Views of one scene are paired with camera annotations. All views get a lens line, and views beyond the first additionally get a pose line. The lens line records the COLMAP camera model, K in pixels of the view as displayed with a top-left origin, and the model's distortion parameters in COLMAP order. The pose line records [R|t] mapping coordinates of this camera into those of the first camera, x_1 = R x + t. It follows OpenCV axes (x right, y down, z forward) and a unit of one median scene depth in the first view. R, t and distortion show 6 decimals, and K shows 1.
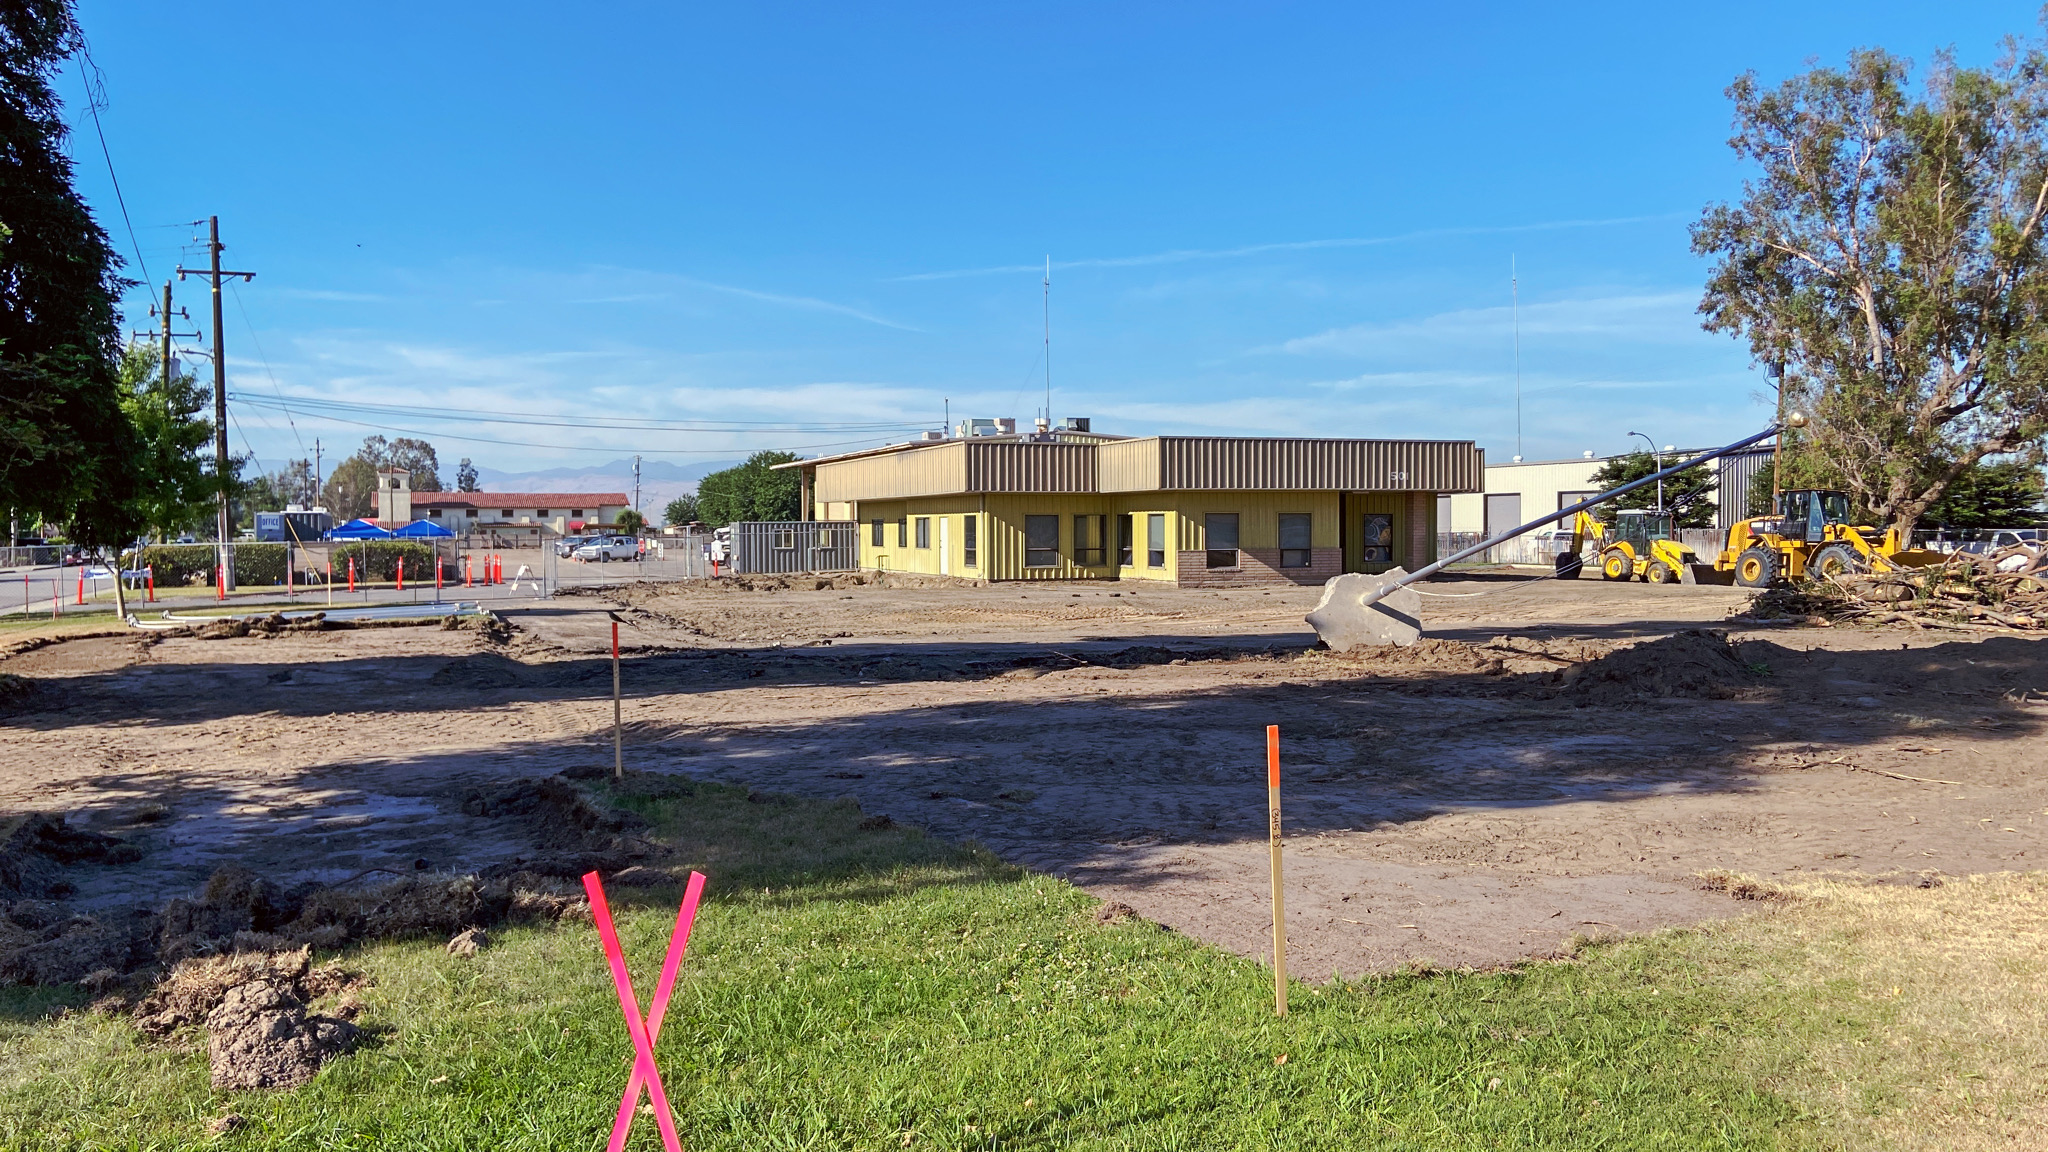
lens RADIAL K [[1524.9, 0, 1011.3], [0, 1524.9, 573.7], [0, 0, 1]] dist [0.034156, -0.006650]
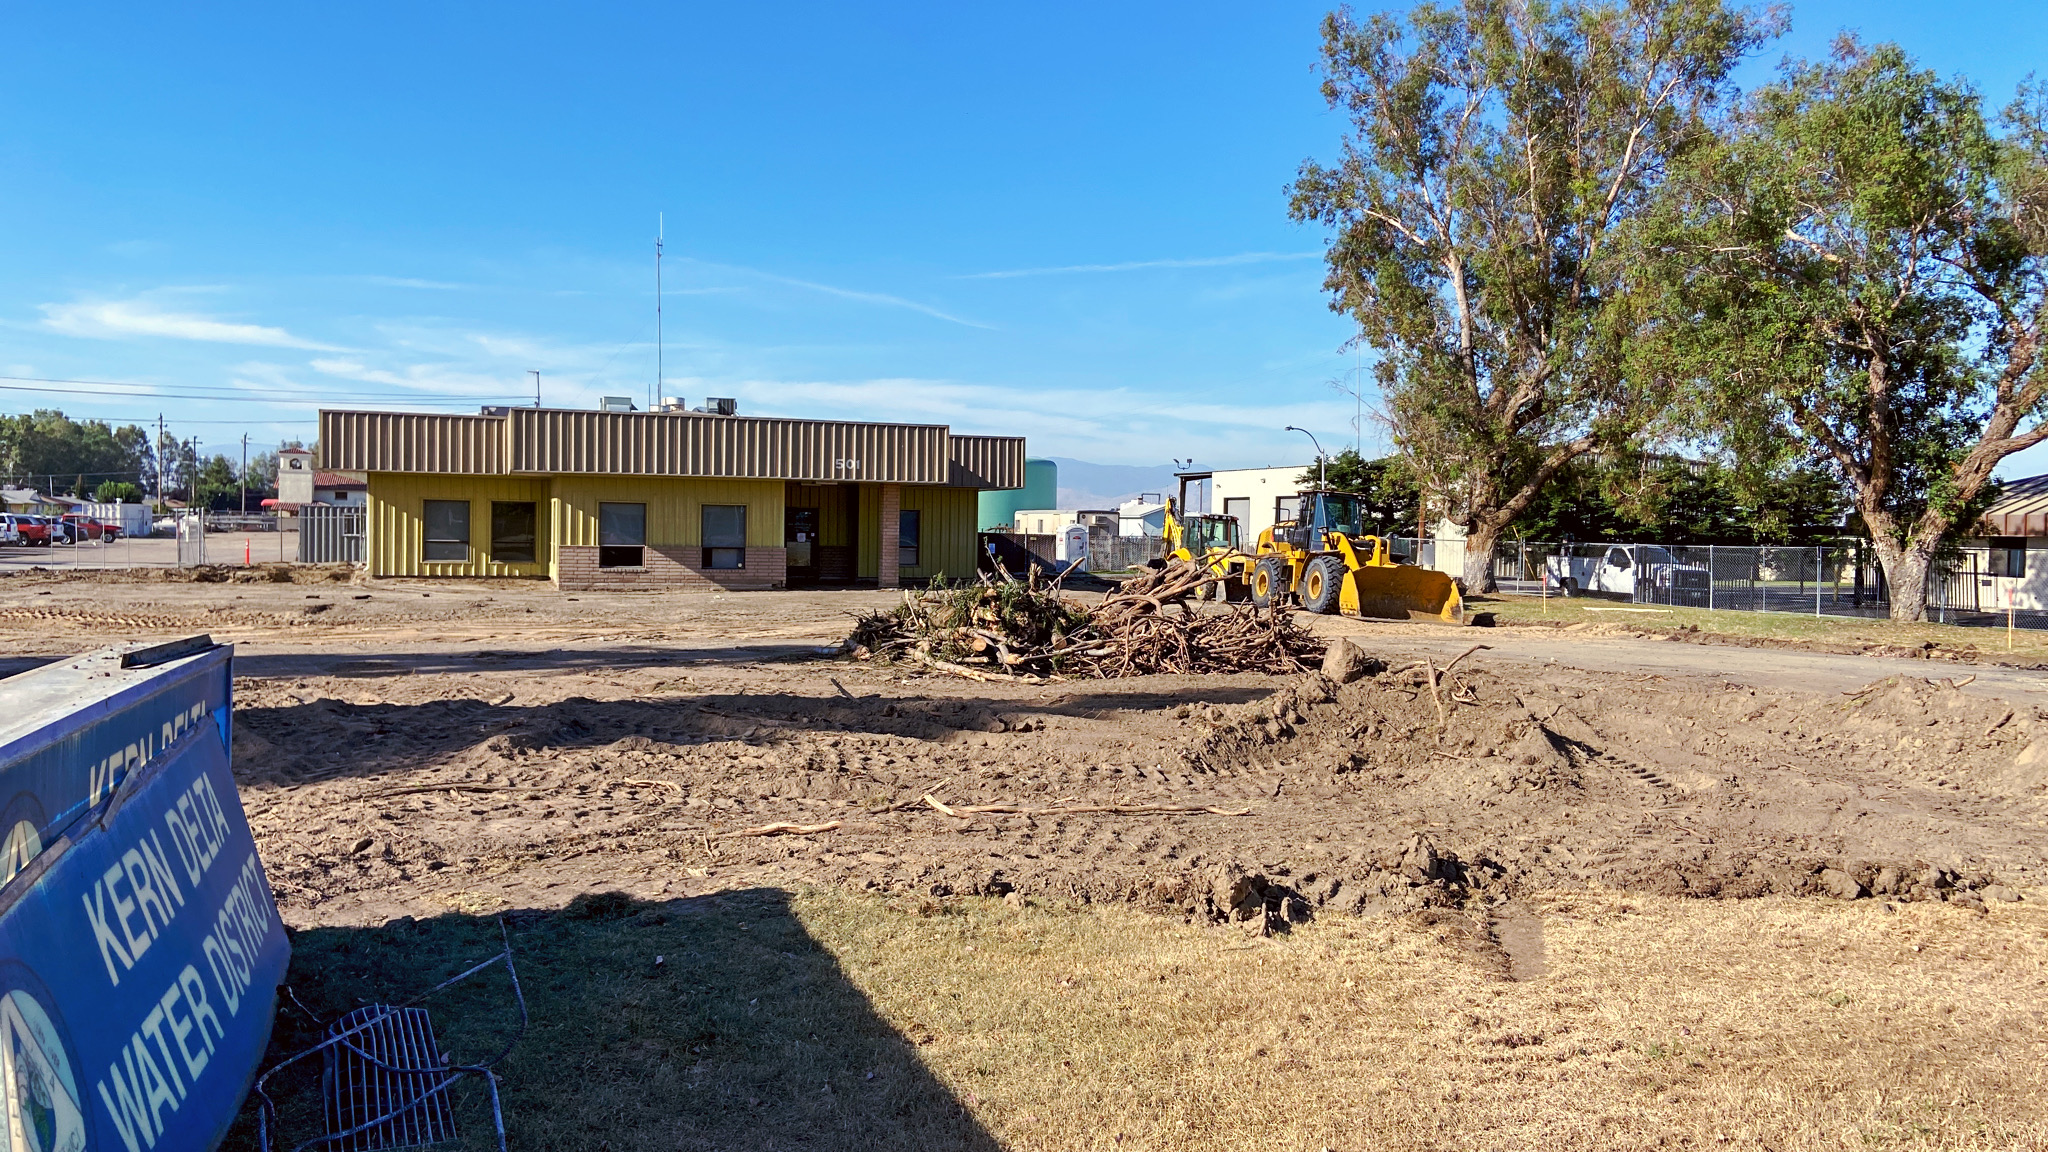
lens RADIAL K [[1542.4, 0, 1034.1], [0, 1542.4, 580.3], [0, 0, 1]] dist [0.071110, -0.096970]
pose [[0.999723, 0.022552, -0.006752, 0.364708], [-0.022517, 0.999733, 0.005117, -0.006092], [0.006865, -0.004964, 0.999964, 0.141210]]
